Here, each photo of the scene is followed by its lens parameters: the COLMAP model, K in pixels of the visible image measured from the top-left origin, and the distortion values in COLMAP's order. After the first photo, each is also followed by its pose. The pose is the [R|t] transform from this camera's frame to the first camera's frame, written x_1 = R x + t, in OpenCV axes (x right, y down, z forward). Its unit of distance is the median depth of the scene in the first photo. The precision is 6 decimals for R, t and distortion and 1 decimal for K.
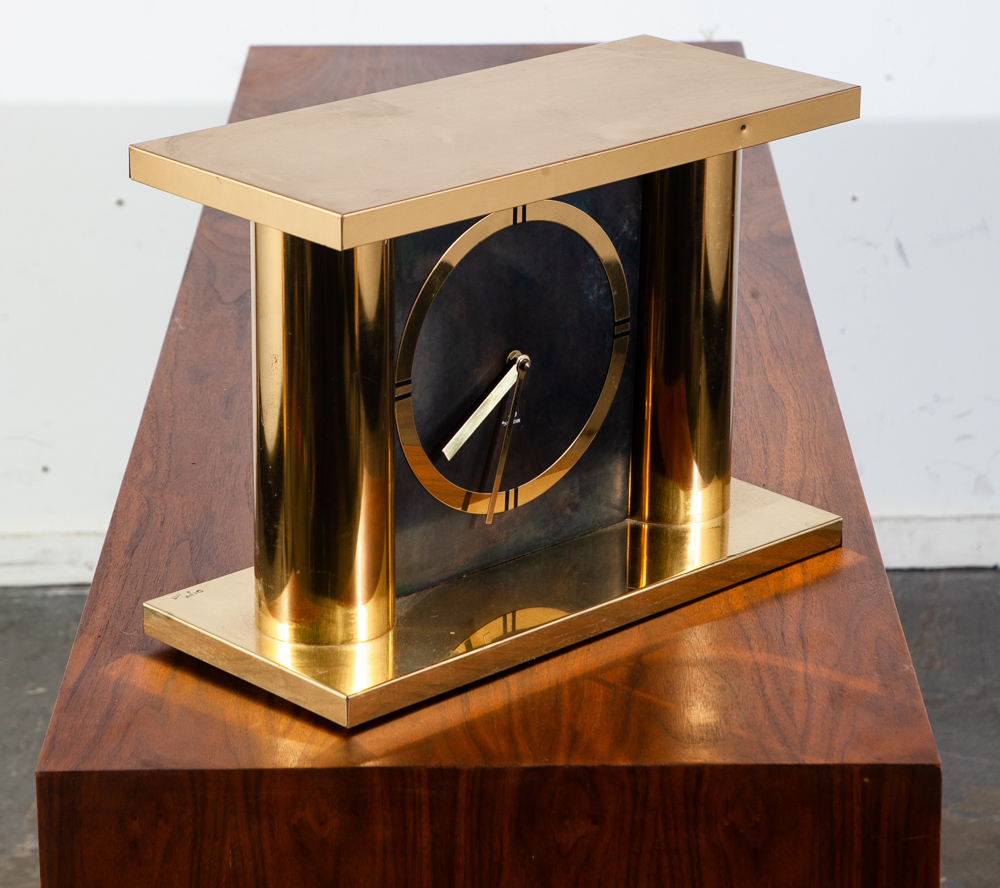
lens RADIAL K [[3752.5, 0, 496.9], [0, 3752.5, 436.7], [0, 0, 1]] dist [0.539167, 0.000000]
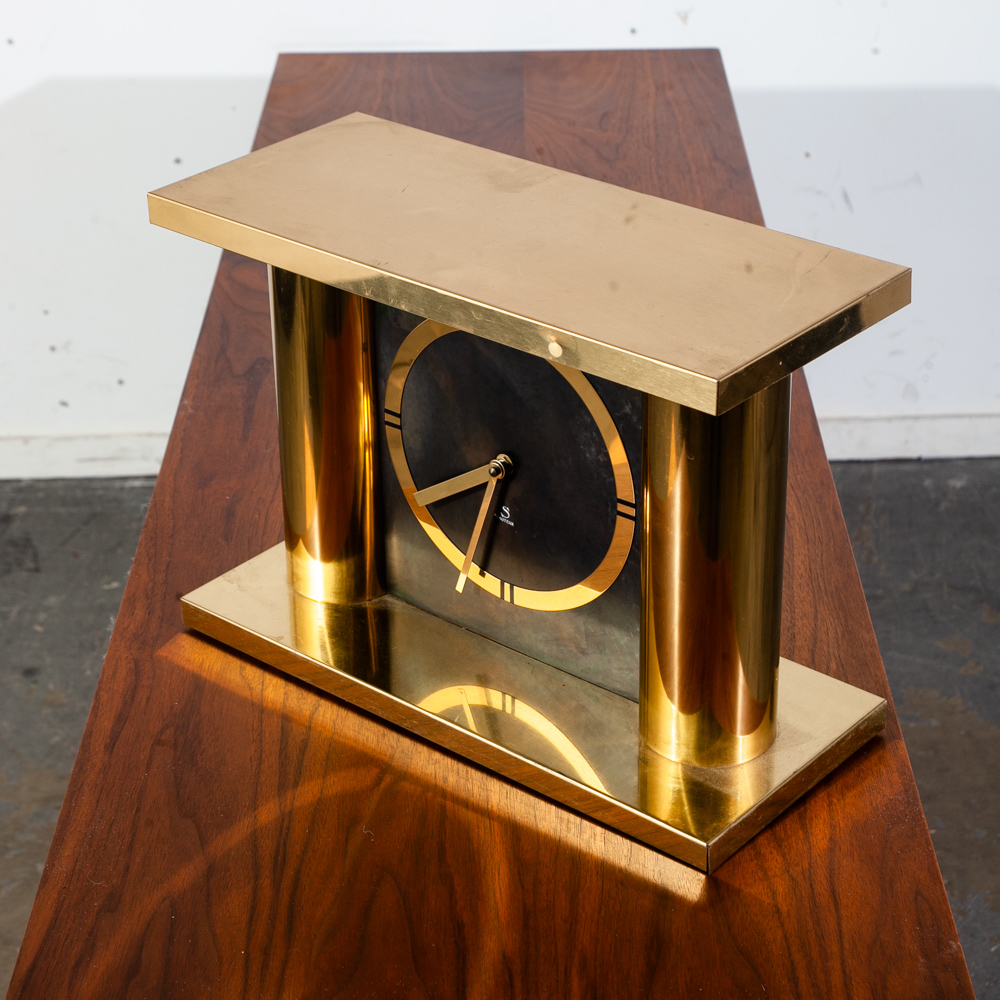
lens RADIAL K [[2459.3, 0, 501.7], [0, 2459.3, 388.6], [0, 0, 1]] dist [0.163050, 0.000000]
pose [[0.999996, -0.002437, -0.001269, 0.001811], [0.002562, 0.993944, 0.109858, -0.131263], [0.000993, -0.109861, 0.993946, 0.409347]]
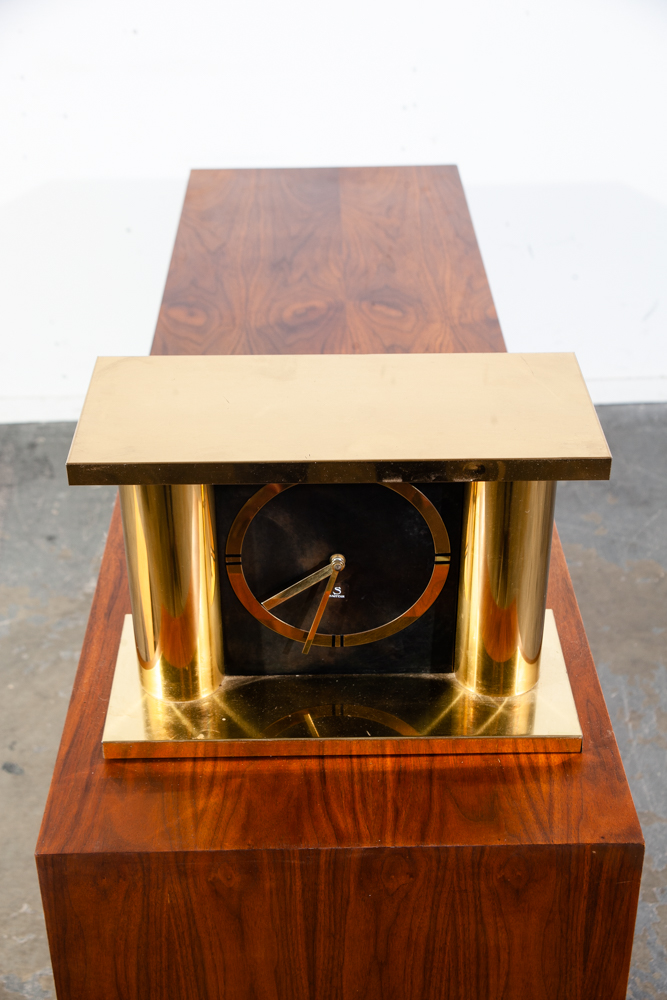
lens RADIAL K [[1424.7, 0, 334.2], [0, 1424.7, 502.2], [0, 0, 1]] dist [0.092860, 0.000000]
pose [[0.999858, -0.011047, 0.012698, -0.009312], [0.007929, 0.974640, 0.223637, -0.155273], [-0.014846, -0.223505, 0.974590, 0.439371]]
